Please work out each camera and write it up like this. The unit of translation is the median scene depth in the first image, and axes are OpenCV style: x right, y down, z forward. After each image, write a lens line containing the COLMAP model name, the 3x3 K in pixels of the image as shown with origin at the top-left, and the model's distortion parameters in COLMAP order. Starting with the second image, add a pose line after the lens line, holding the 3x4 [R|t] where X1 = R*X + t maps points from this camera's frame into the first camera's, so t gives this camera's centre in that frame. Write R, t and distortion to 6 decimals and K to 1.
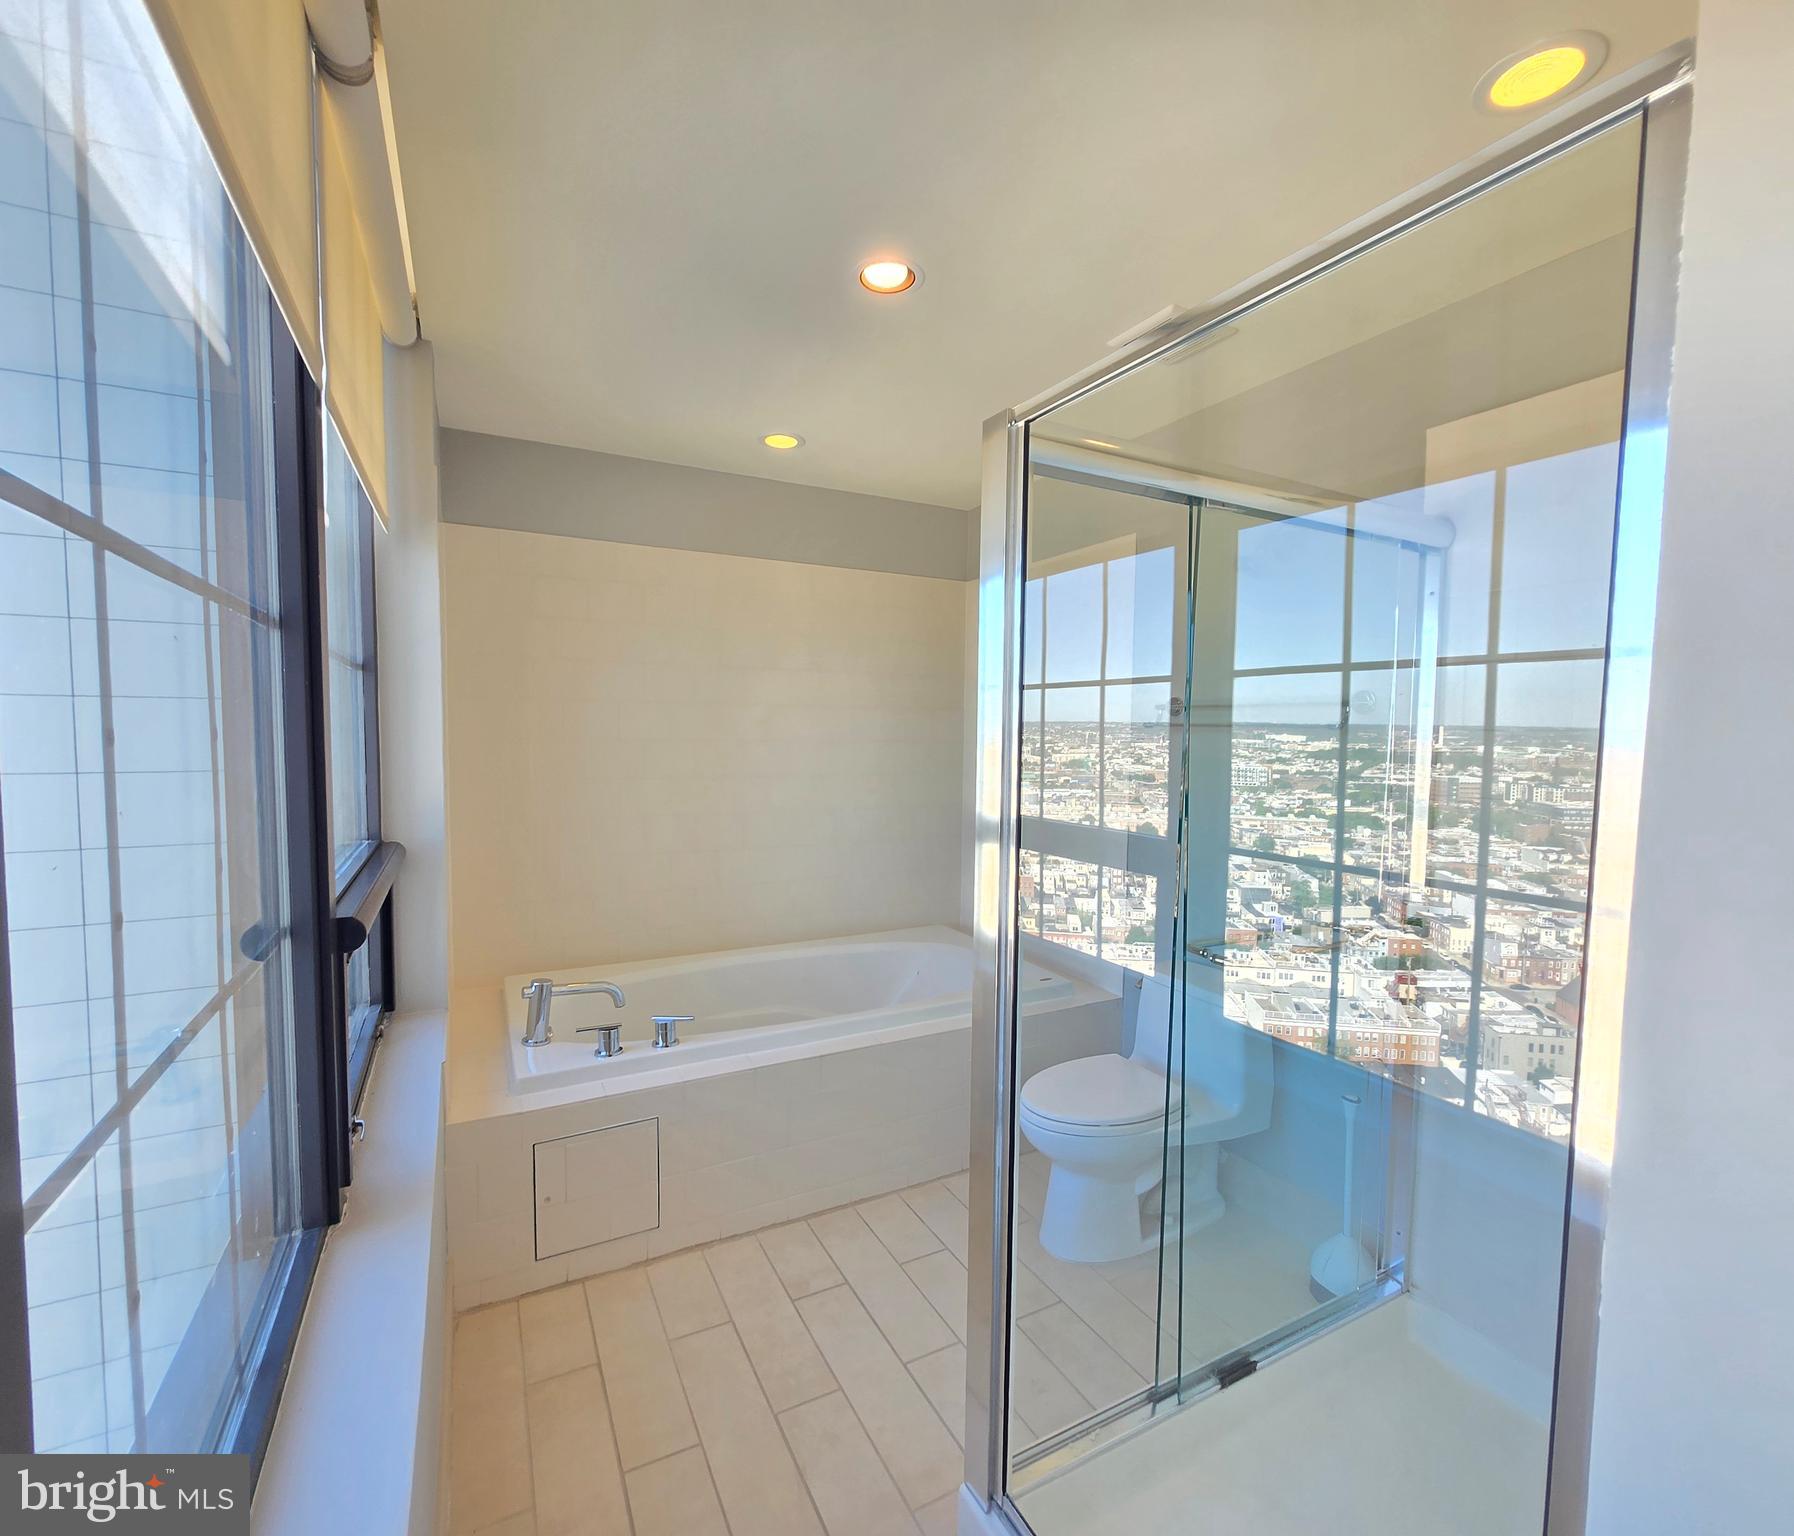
lens RADIAL K [[798.5, 0, 897.0], [0, 798.5, 768.0], [0, 0, 1]] dist [-0.015073, -0.000094]
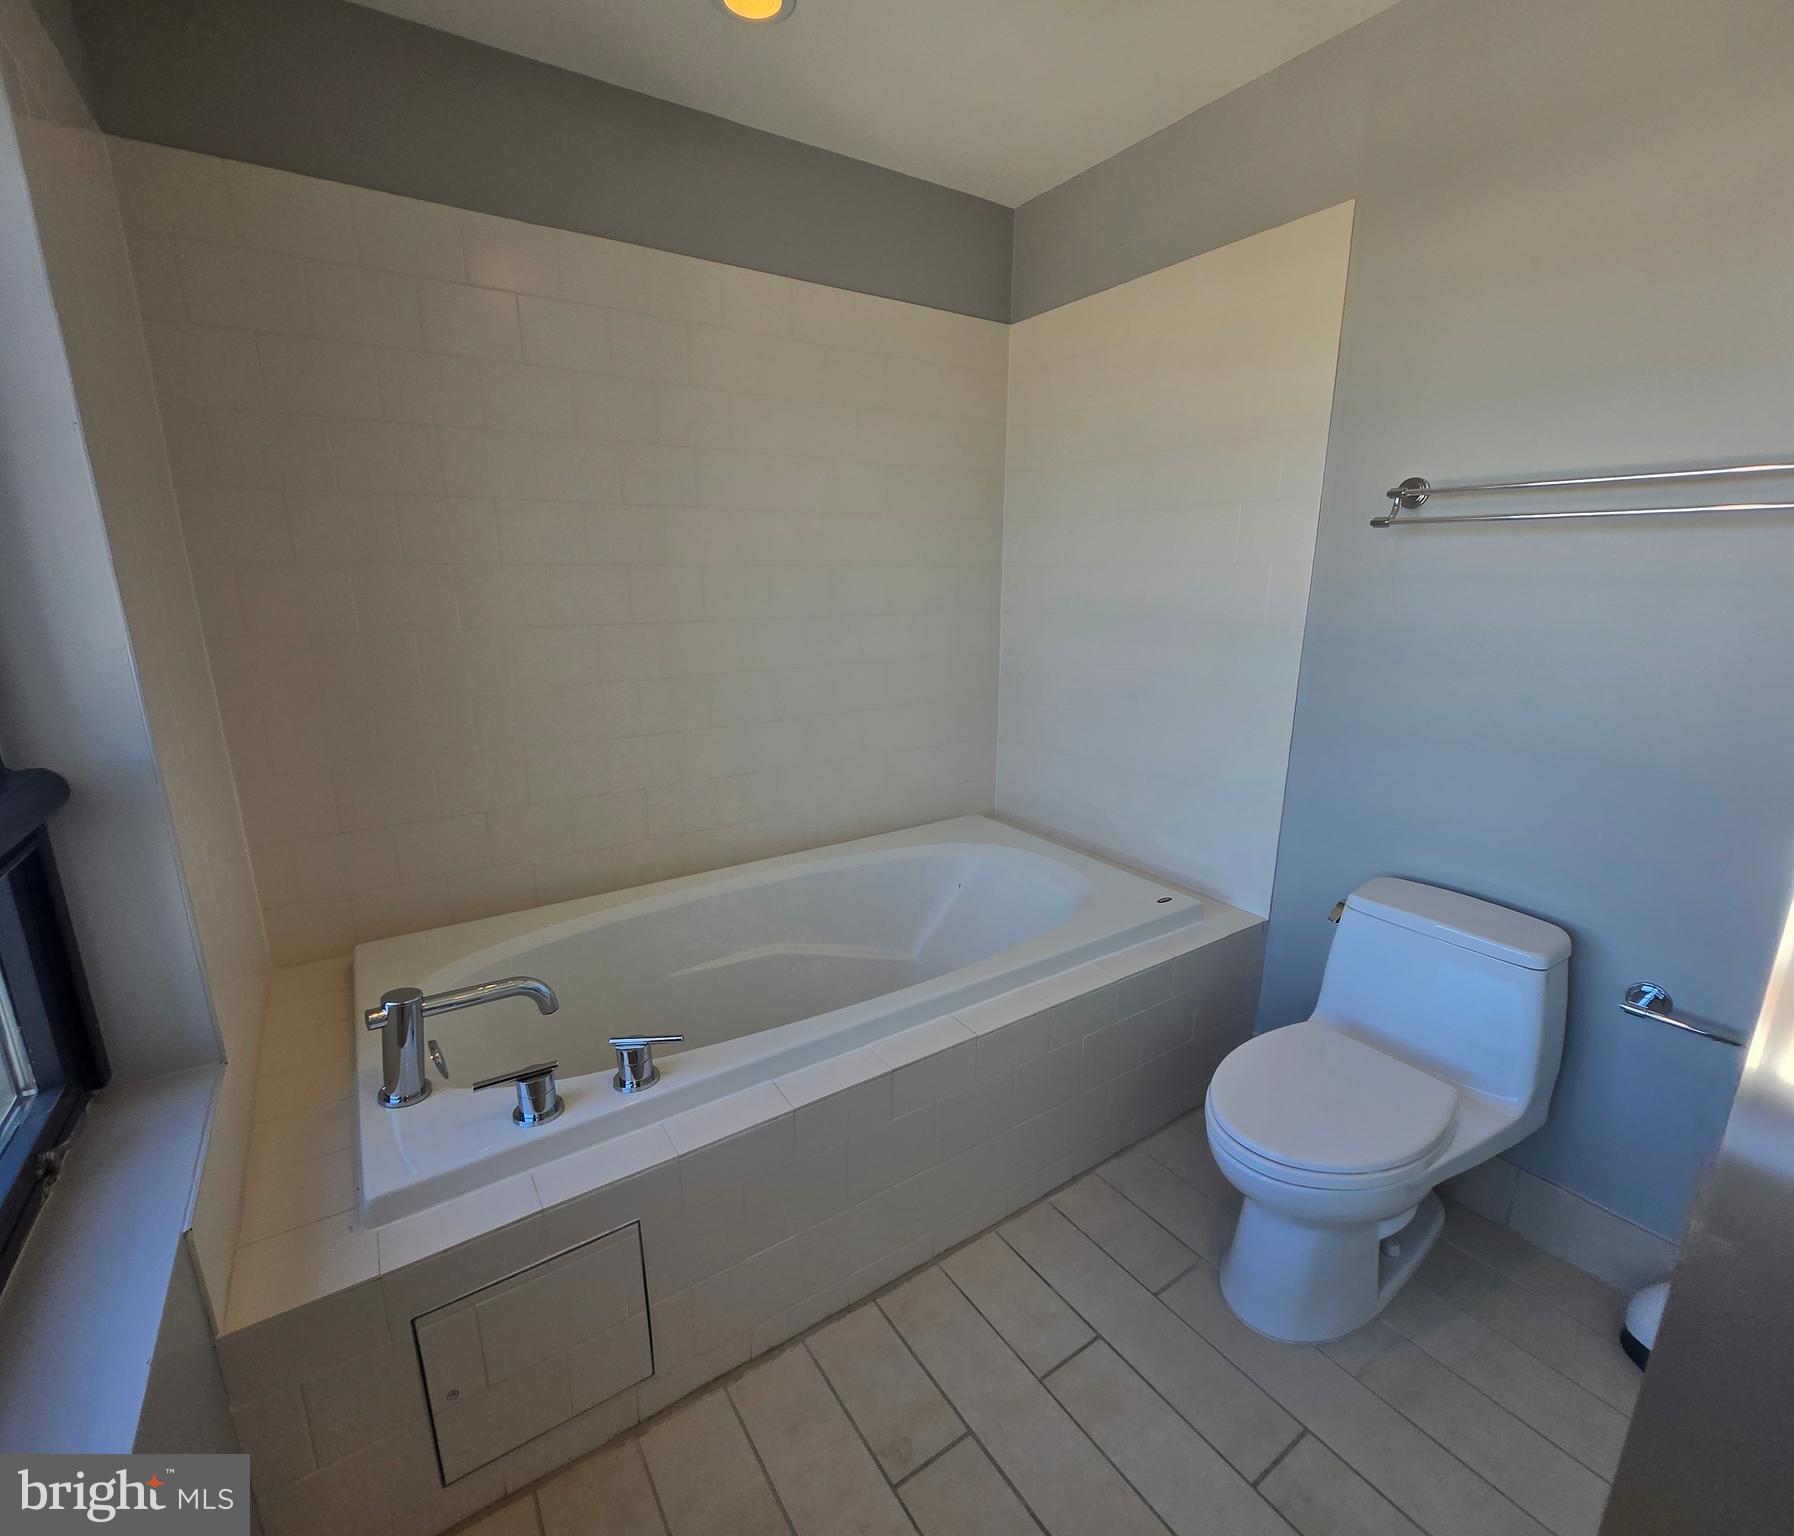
lens RADIAL K [[806.0, 0, 876.1], [0, 806.0, 769.4], [0, 0, 1]] dist [0.005560, 0.000121]
pose [[0.995561, -0.040539, 0.084945, -0.162101], [0.023518, 0.981008, 0.192538, 0.011702], [-0.091137, -0.189686, 0.977606, 0.460469]]
